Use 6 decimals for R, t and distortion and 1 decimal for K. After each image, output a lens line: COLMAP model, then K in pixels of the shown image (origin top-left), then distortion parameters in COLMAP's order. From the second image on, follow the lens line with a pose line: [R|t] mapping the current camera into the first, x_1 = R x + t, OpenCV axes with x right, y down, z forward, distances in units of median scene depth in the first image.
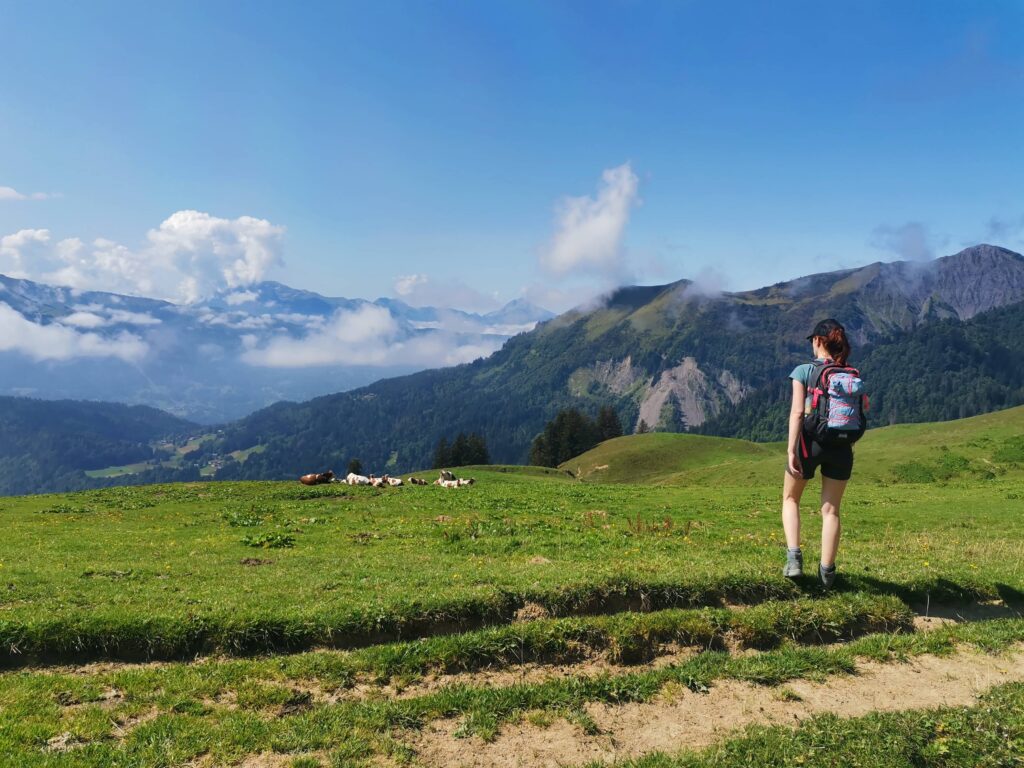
lens RADIAL K [[751.5, 0, 513.9], [0, 751.5, 383.5], [0, 0, 1]] dist [0.071432, -0.081469]
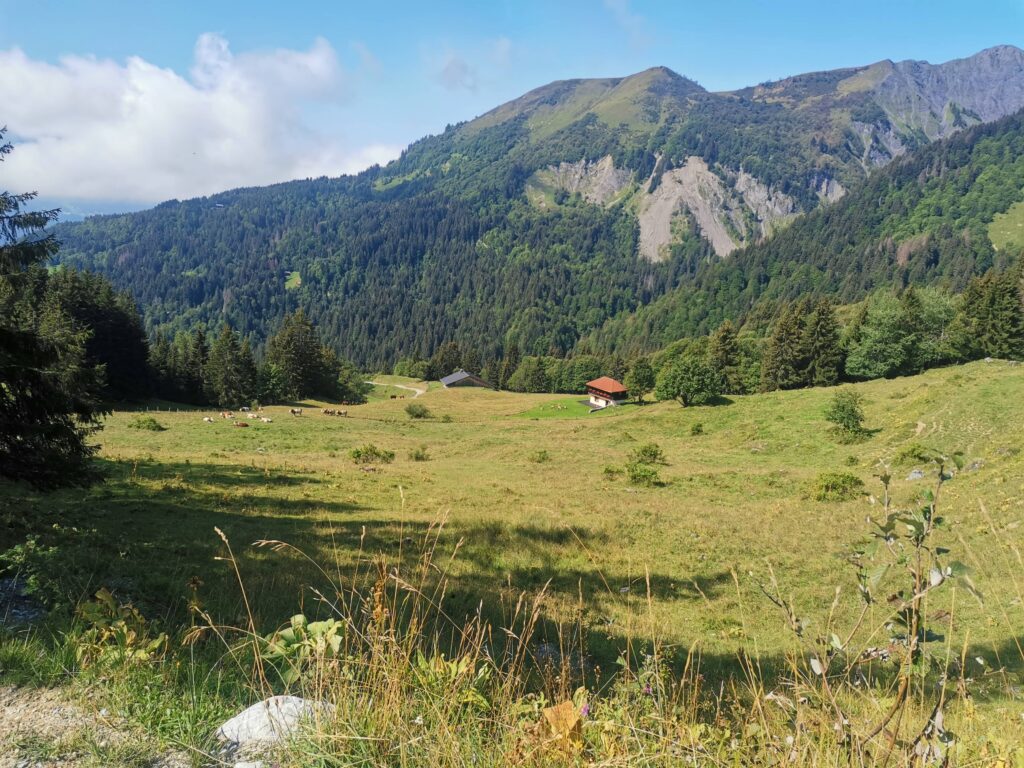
lens RADIAL K [[751.5, 0, 512.0], [0, 751.5, 391.6], [0, 0, 1]] dist [0.071432, -0.081469]
pose [[0.966225, -0.016298, 0.257185, -0.132911], [-0.023861, 0.988053, 0.152256, 0.082151], [-0.256594, -0.153250, 0.954293, 0.290178]]
